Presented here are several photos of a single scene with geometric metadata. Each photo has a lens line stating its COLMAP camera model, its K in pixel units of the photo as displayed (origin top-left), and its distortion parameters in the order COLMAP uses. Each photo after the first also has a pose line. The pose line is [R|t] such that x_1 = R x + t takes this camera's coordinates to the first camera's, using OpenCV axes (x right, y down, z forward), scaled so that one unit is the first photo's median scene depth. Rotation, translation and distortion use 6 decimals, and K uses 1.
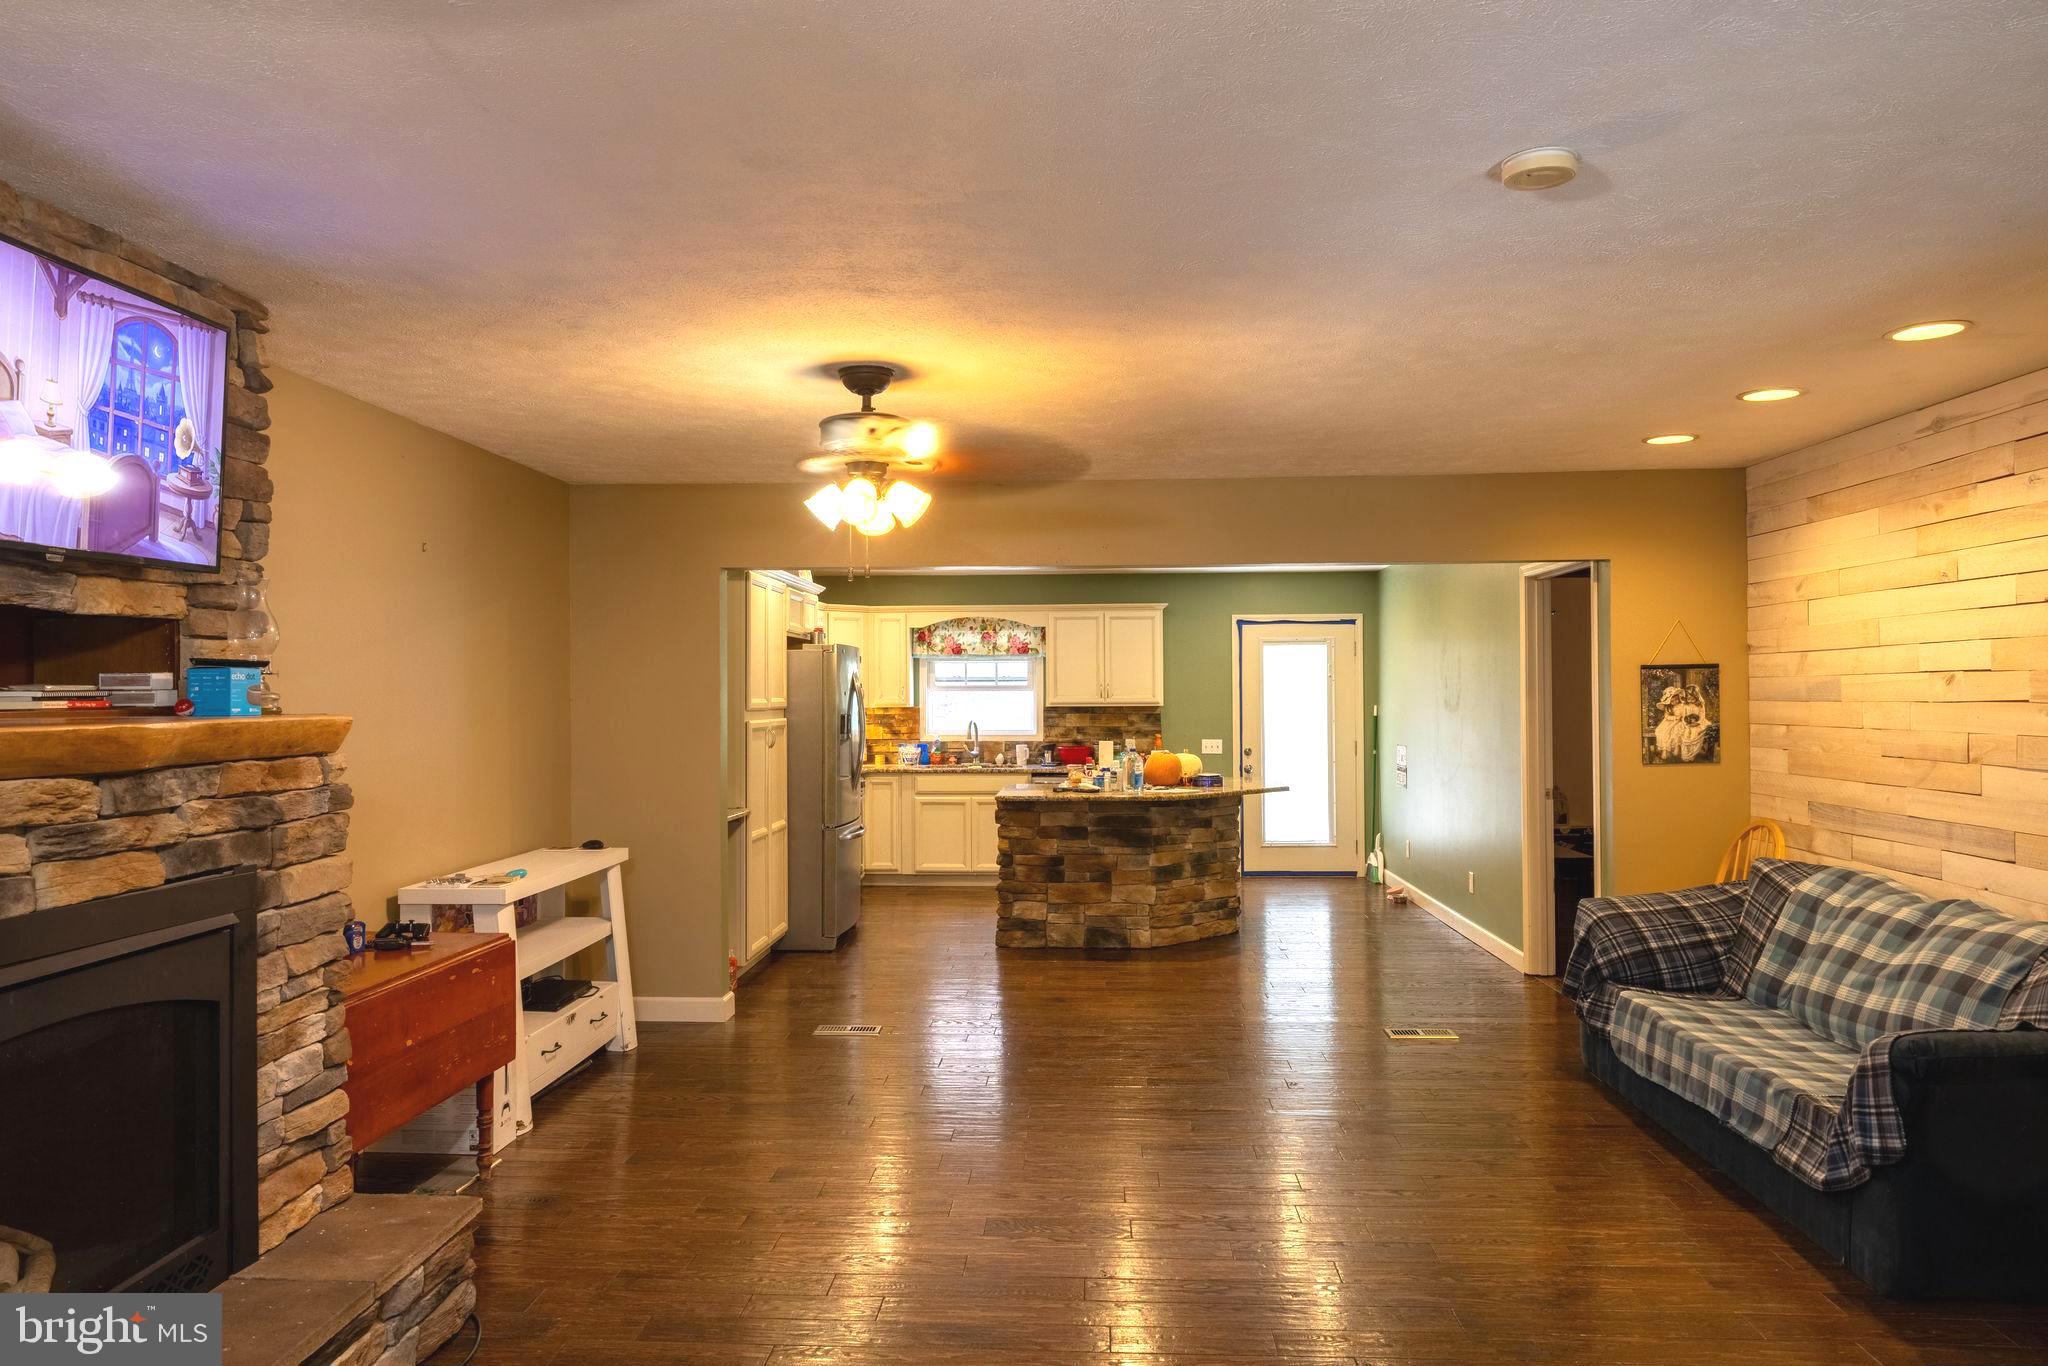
lens RADIAL K [[1359.4, 0, 1013.8], [0, 1359.4, 683.2], [0, 0, 1]] dist [-0.001416, 0.007550]
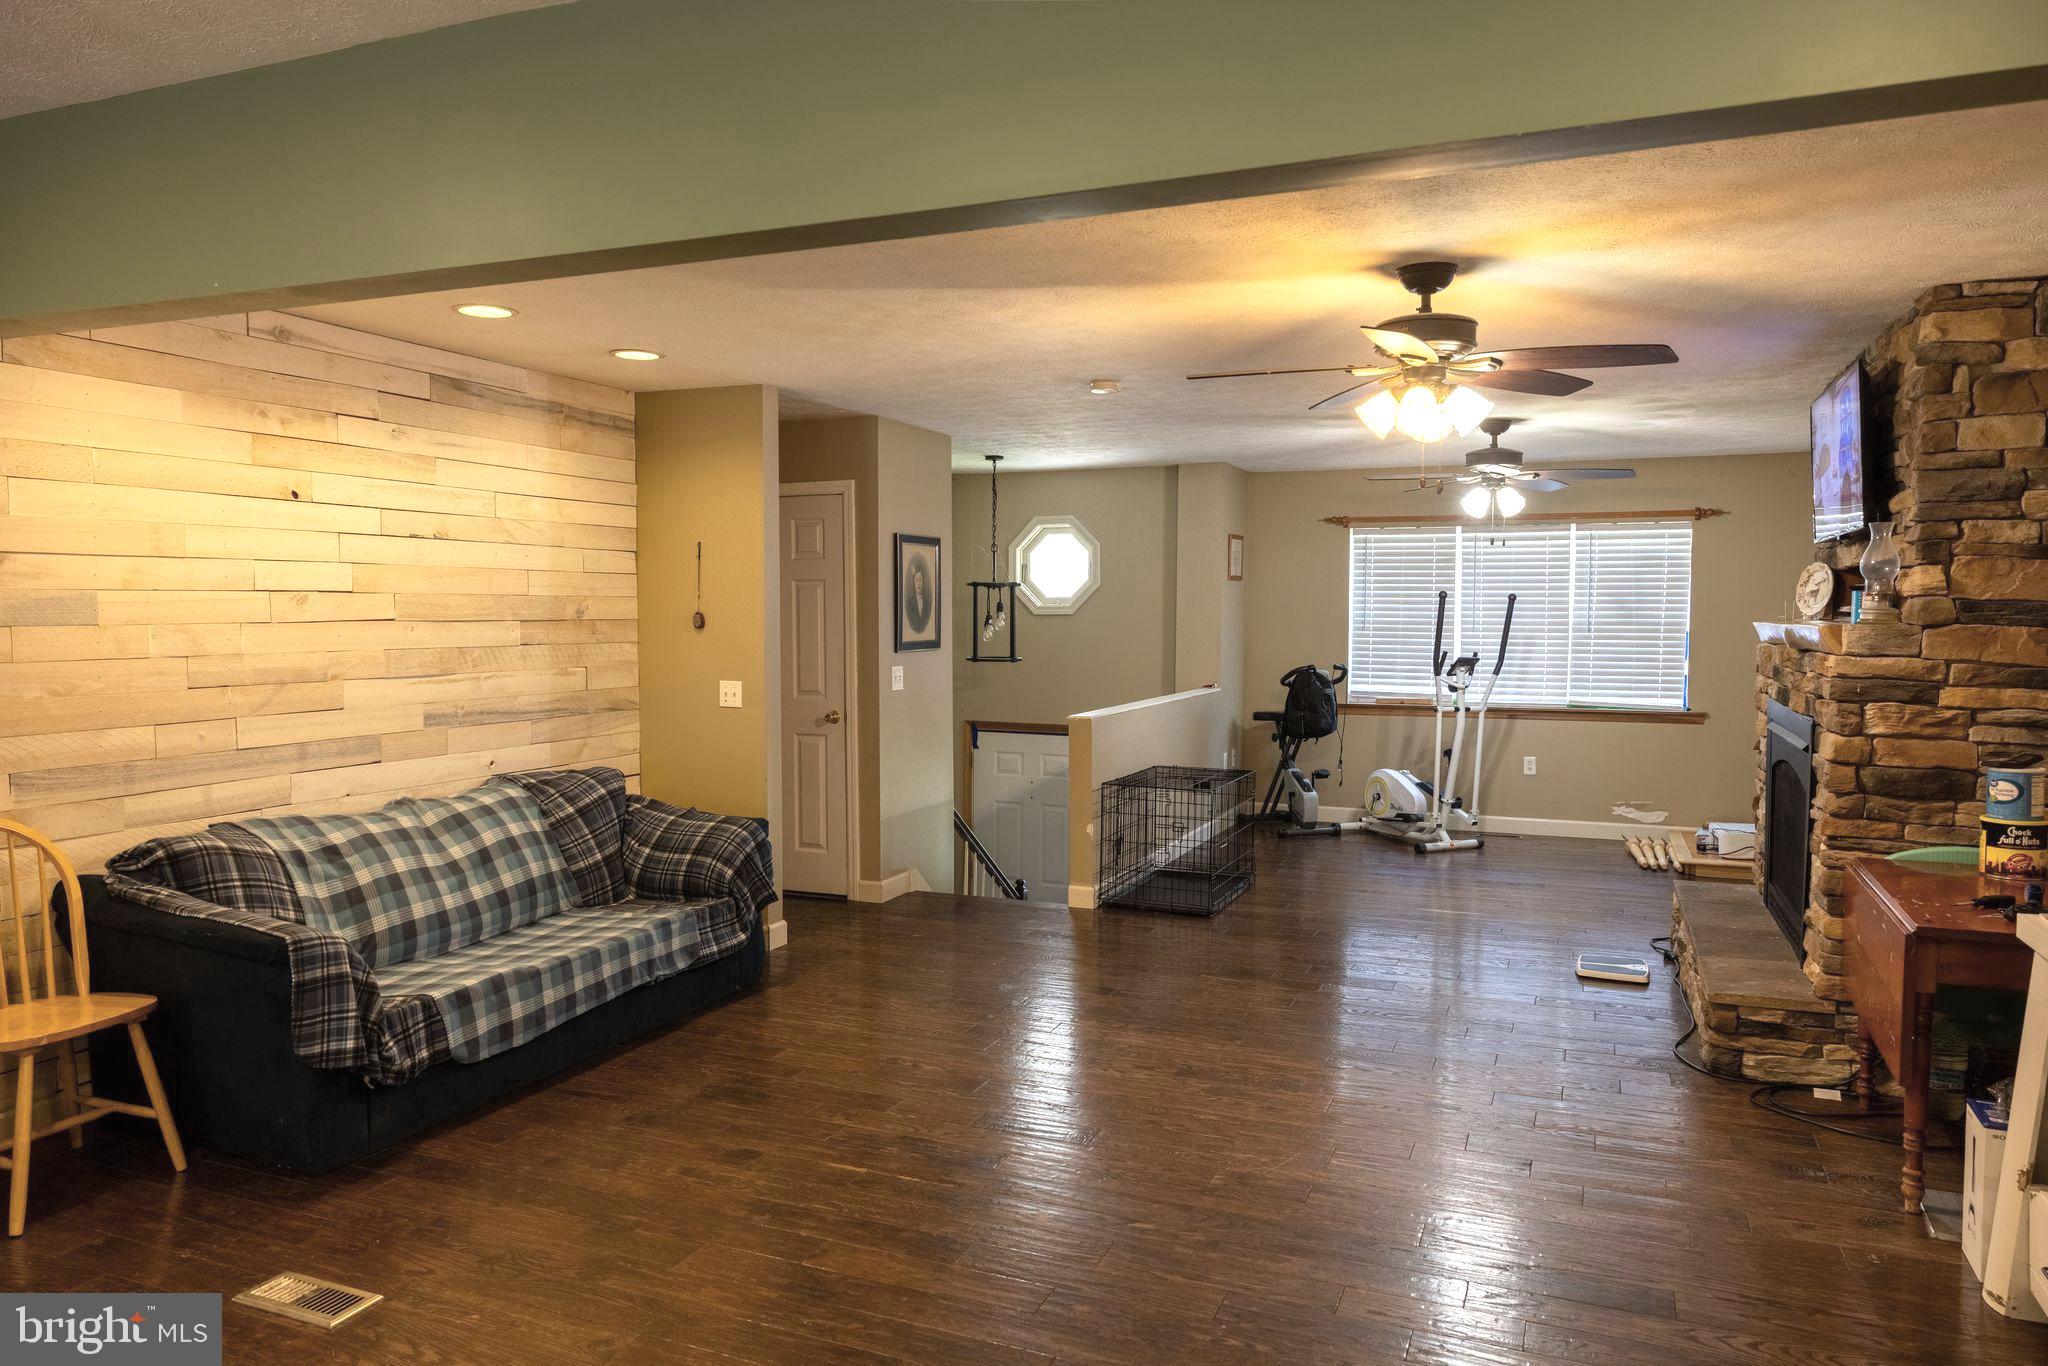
lens RADIAL K [[1359.4, 0, 1027.9], [0, 1359.4, 684.0], [0, 0, 1]] dist [-0.001416, 0.007550]
pose [[-0.944398, -0.014904, 0.328468, -0.080861], [0.000709, 0.998878, 0.047361, 0.006933], [-0.328805, 0.044961, -0.943327, 1.002421]]
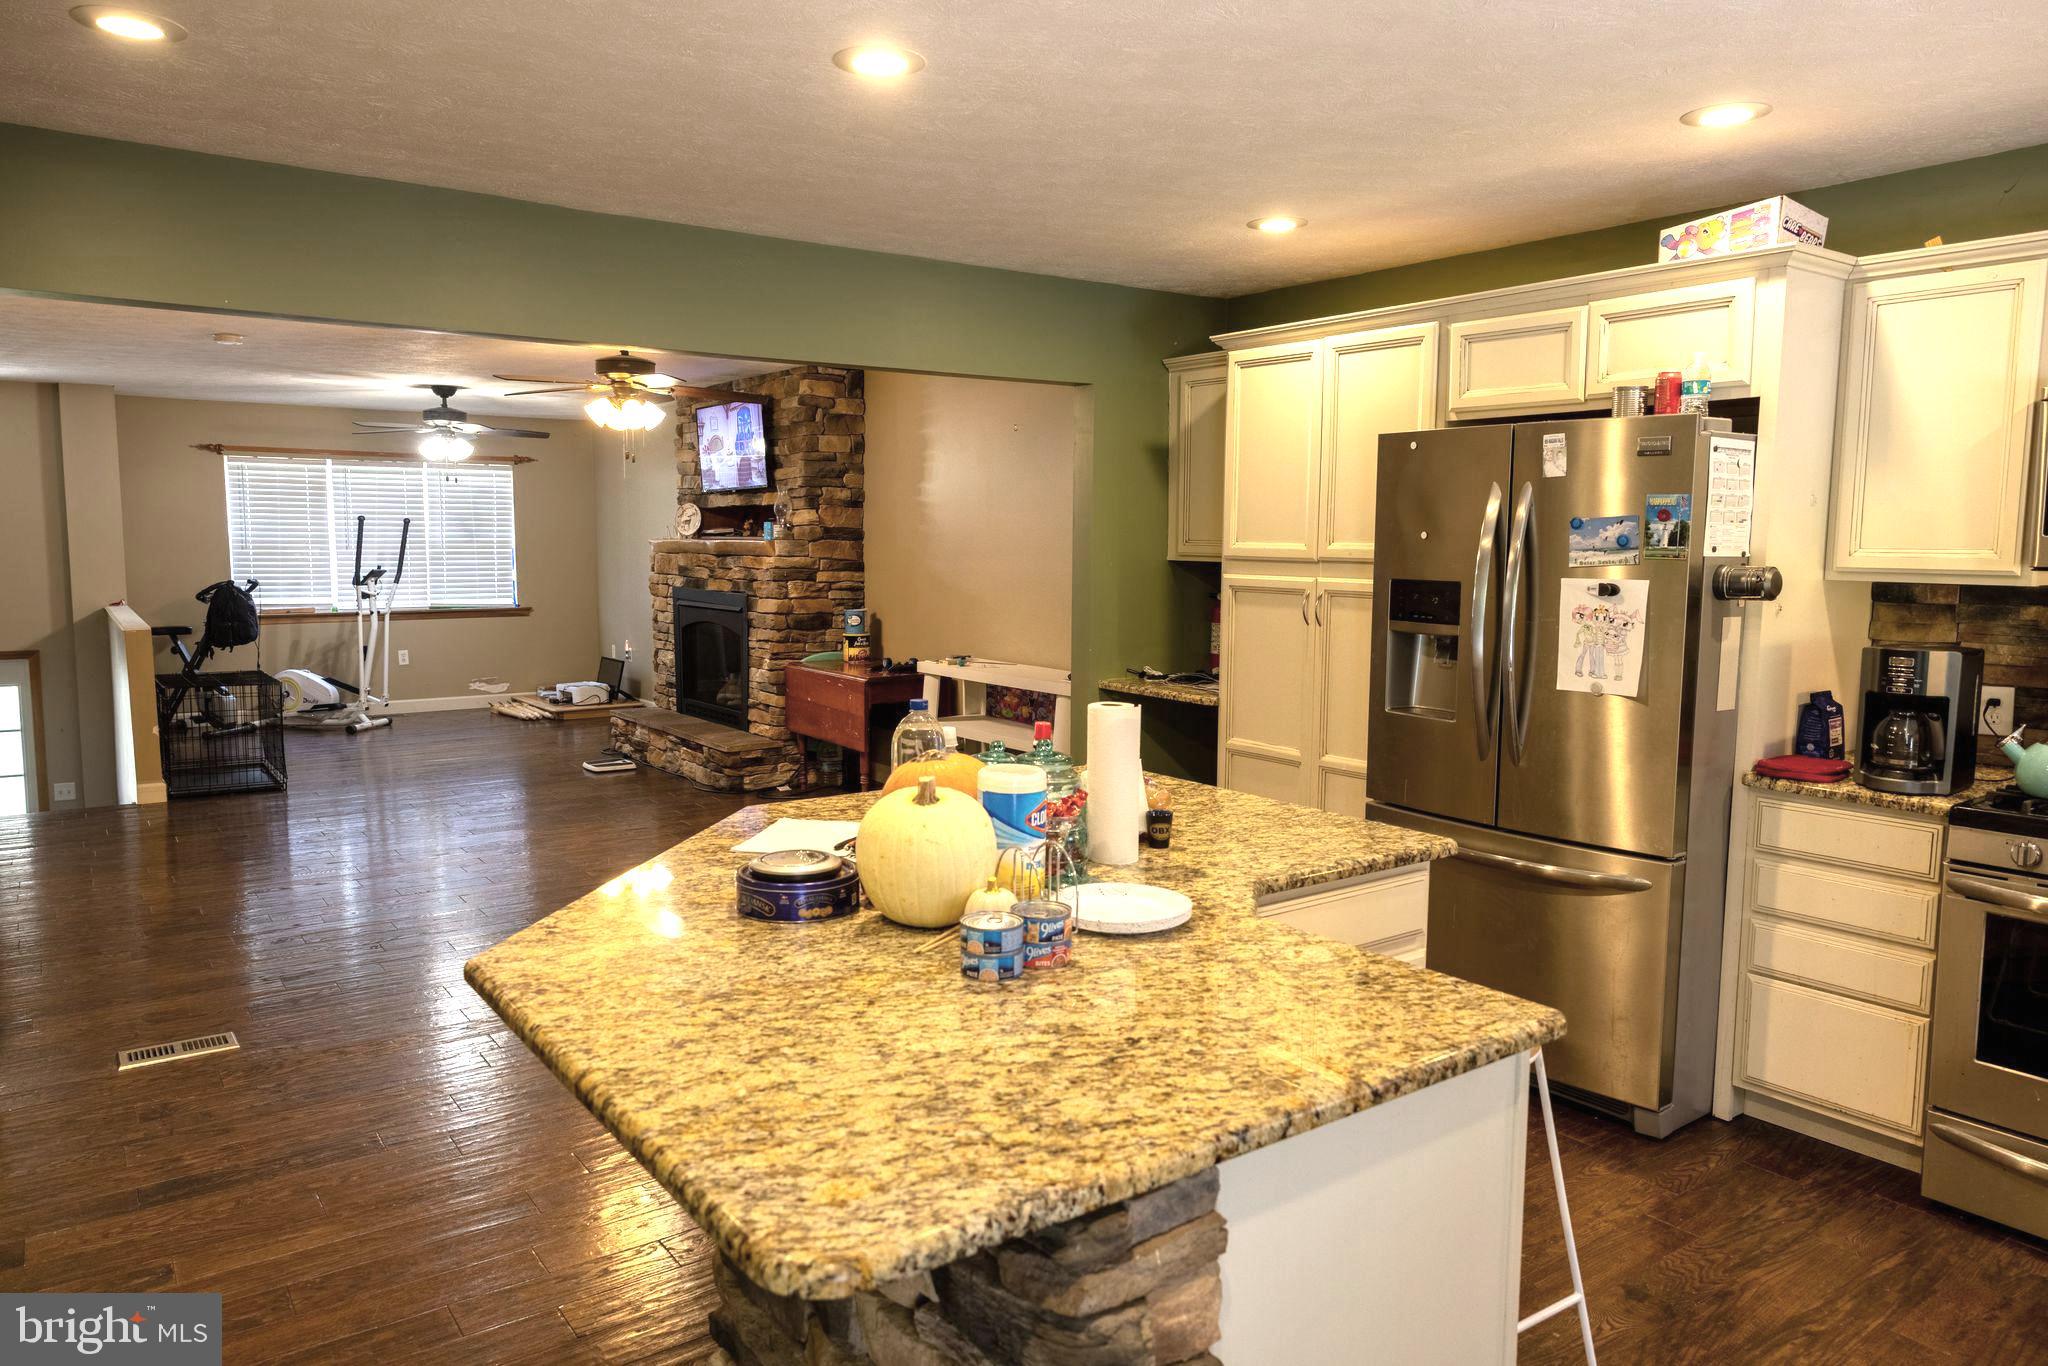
lens RADIAL K [[1359.4, 0, 1024.2], [0, 1359.4, 687.3], [0, 0, 1]] dist [-0.001416, 0.007550]
pose [[-0.771792, 0.072025, -0.631783, 0.281935], [0.003234, 0.993996, 0.109367, 0.008022], [0.635867, 0.082365, -0.767391, 1.279880]]
